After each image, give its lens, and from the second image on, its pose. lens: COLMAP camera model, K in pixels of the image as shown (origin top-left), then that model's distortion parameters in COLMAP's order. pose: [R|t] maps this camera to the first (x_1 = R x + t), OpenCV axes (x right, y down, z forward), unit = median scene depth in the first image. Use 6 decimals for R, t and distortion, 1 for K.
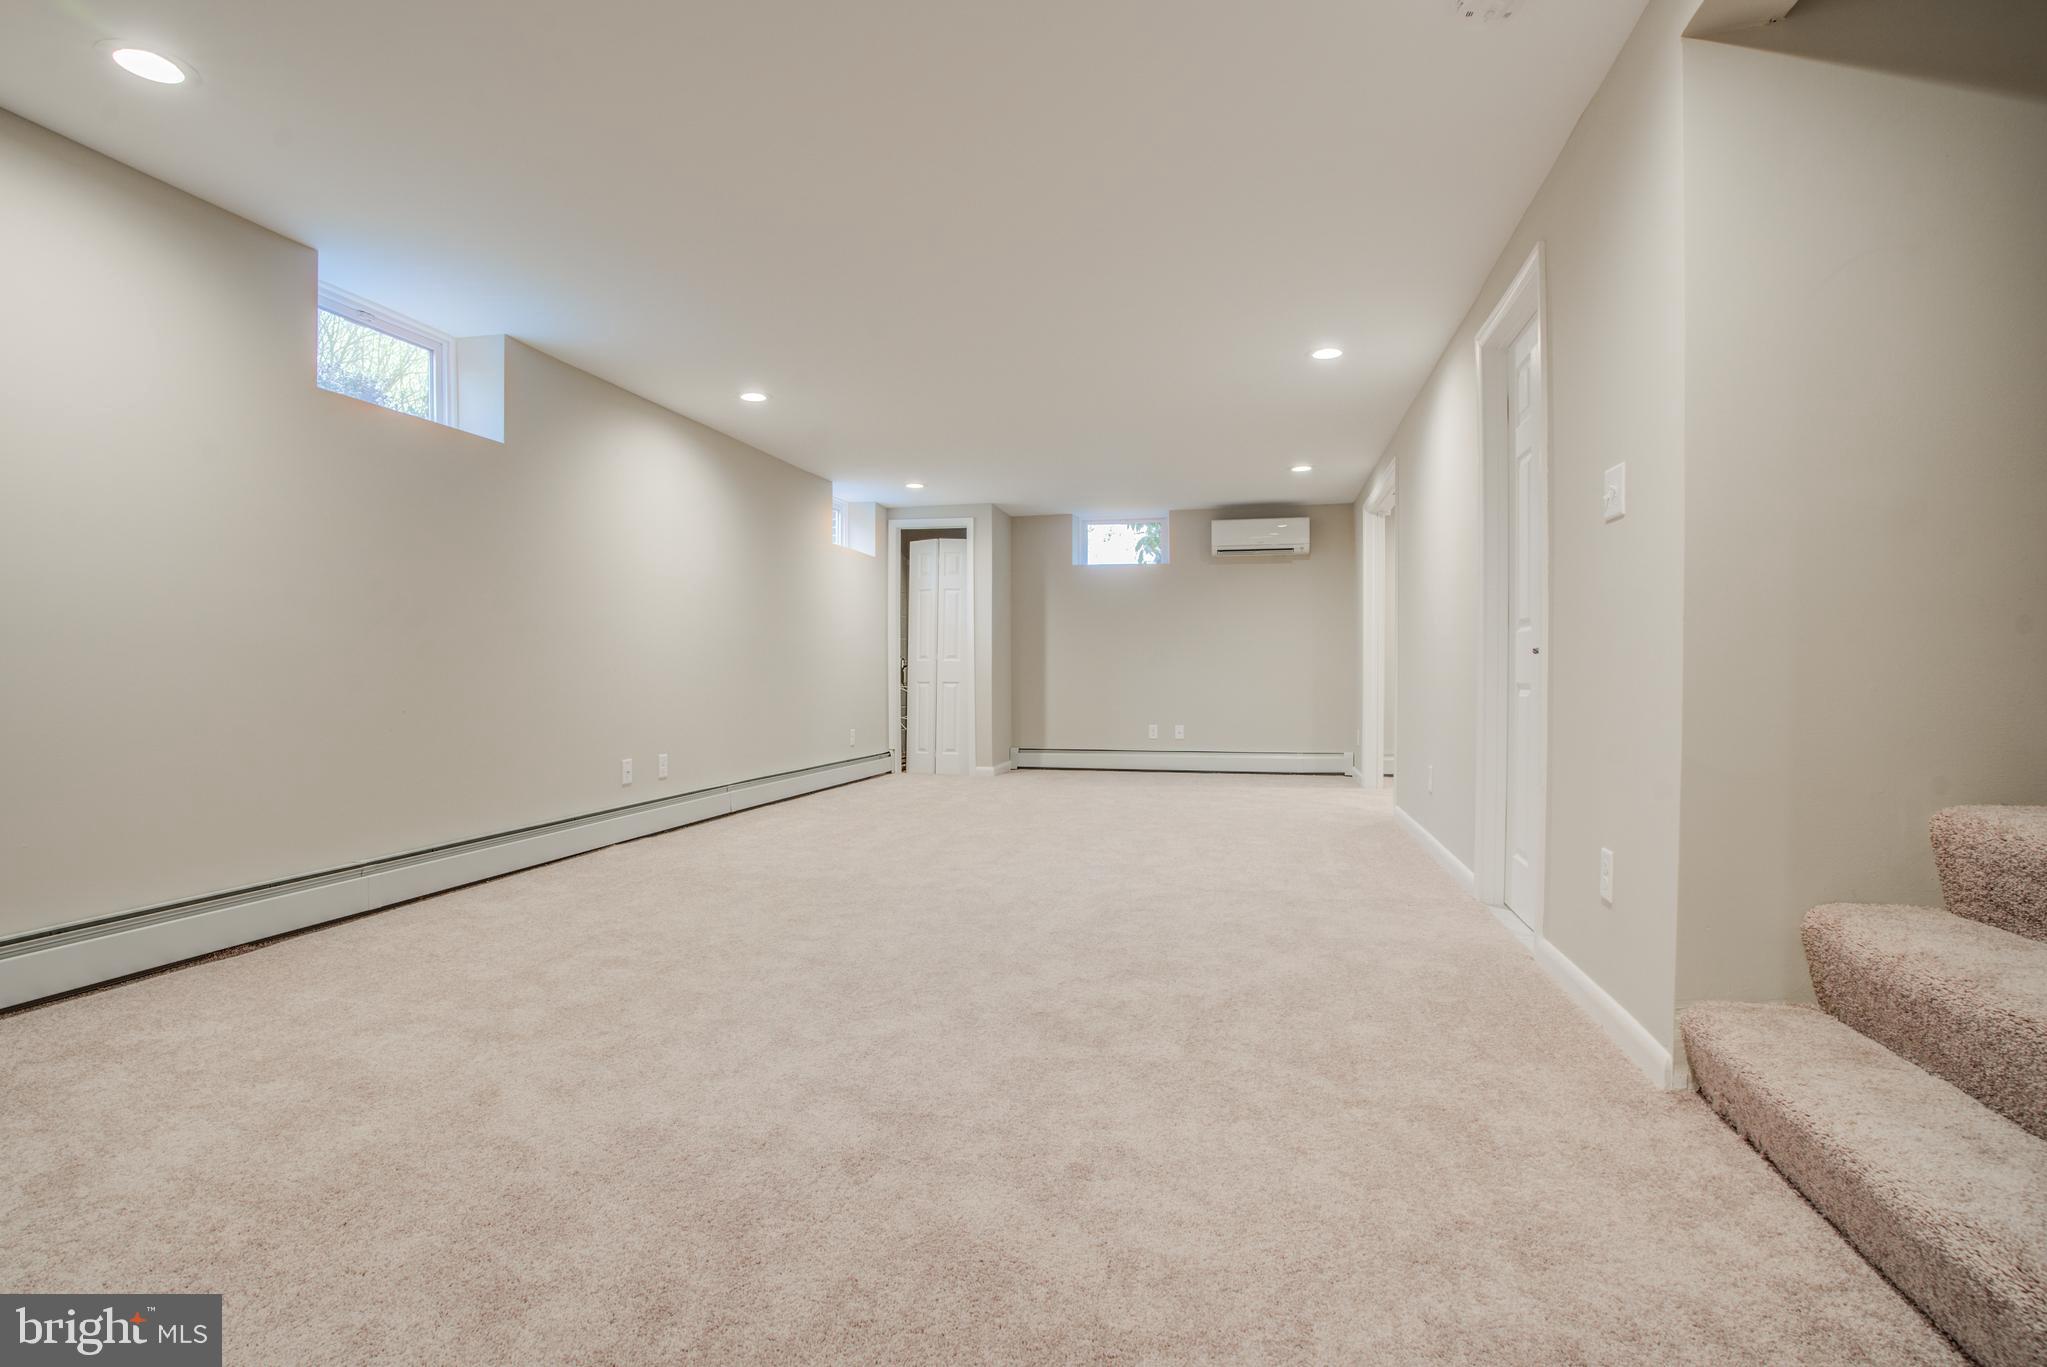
lens RADIAL K [[951.7, 0, 1006.9], [0, 951.7, 685.6], [0, 0, 1]] dist [-0.066086, 0.025215]
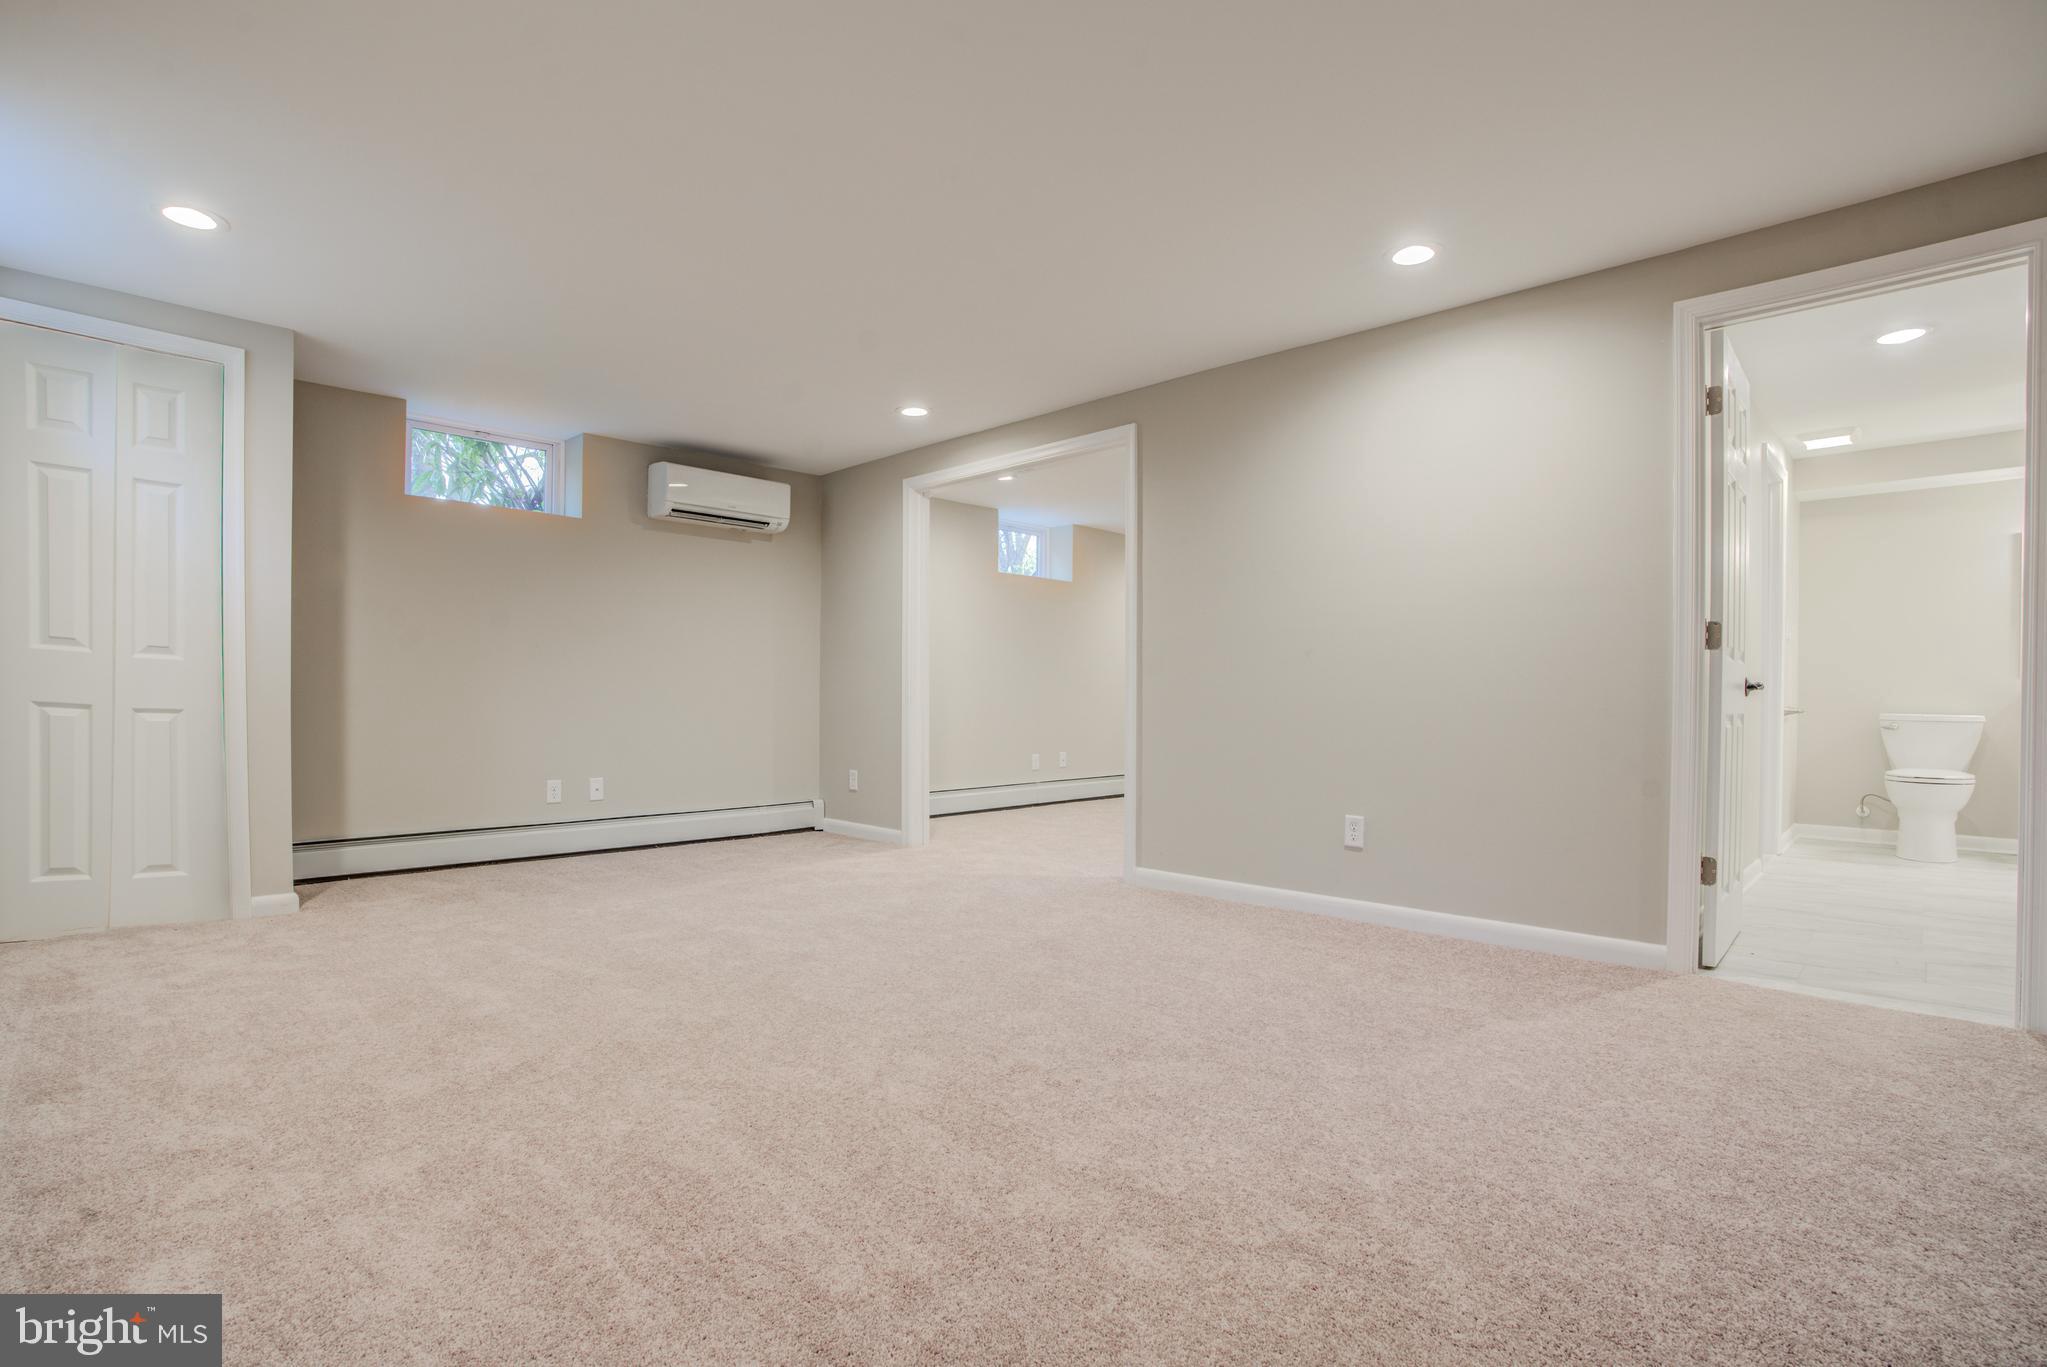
lens RADIAL K [[958.5, 0, 1021.7], [0, 958.5, 712.2], [0, 0, 1]] dist [-0.045719, 0.020109]
pose [[0.520326, -0.003410, 0.853961, -0.213588], [0.001618, 0.999994, 0.003007, -0.002886], [-0.853966, -0.000183, 0.520328, 0.446666]]
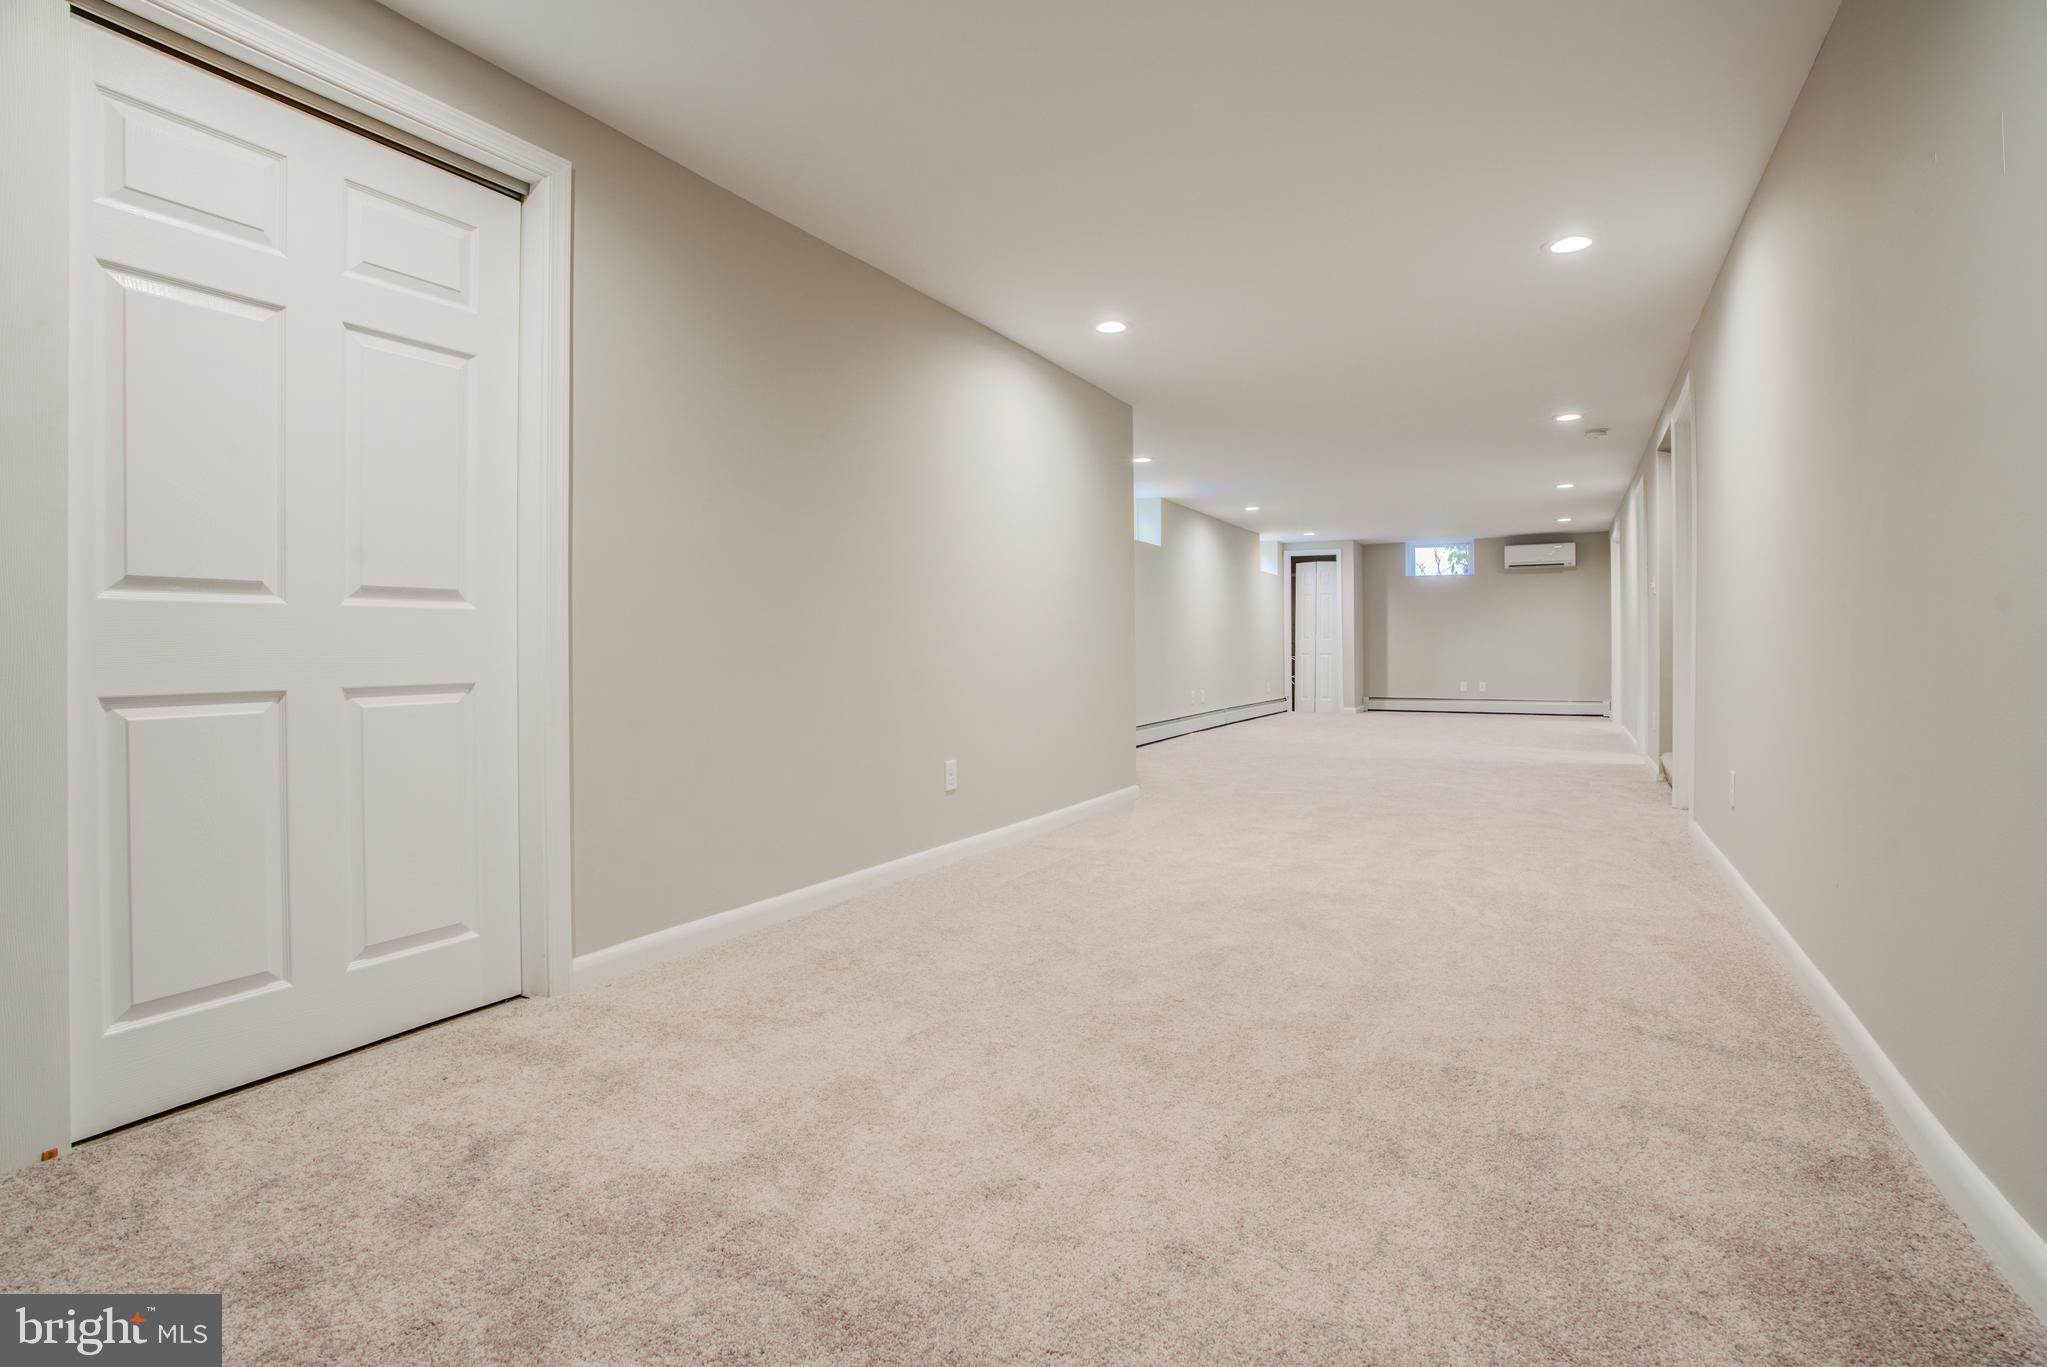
lens RADIAL K [[965.9, 0, 1016.6], [0, 965.9, 647.9], [0, 0, 1]] dist [-0.063250, 0.027701]
pose [[0.965369, -0.002732, -0.260873, -0.138344], [-0.000099, 0.999941, -0.010837, 0.004213], [0.260887, 0.010488, 0.965312, -0.657712]]
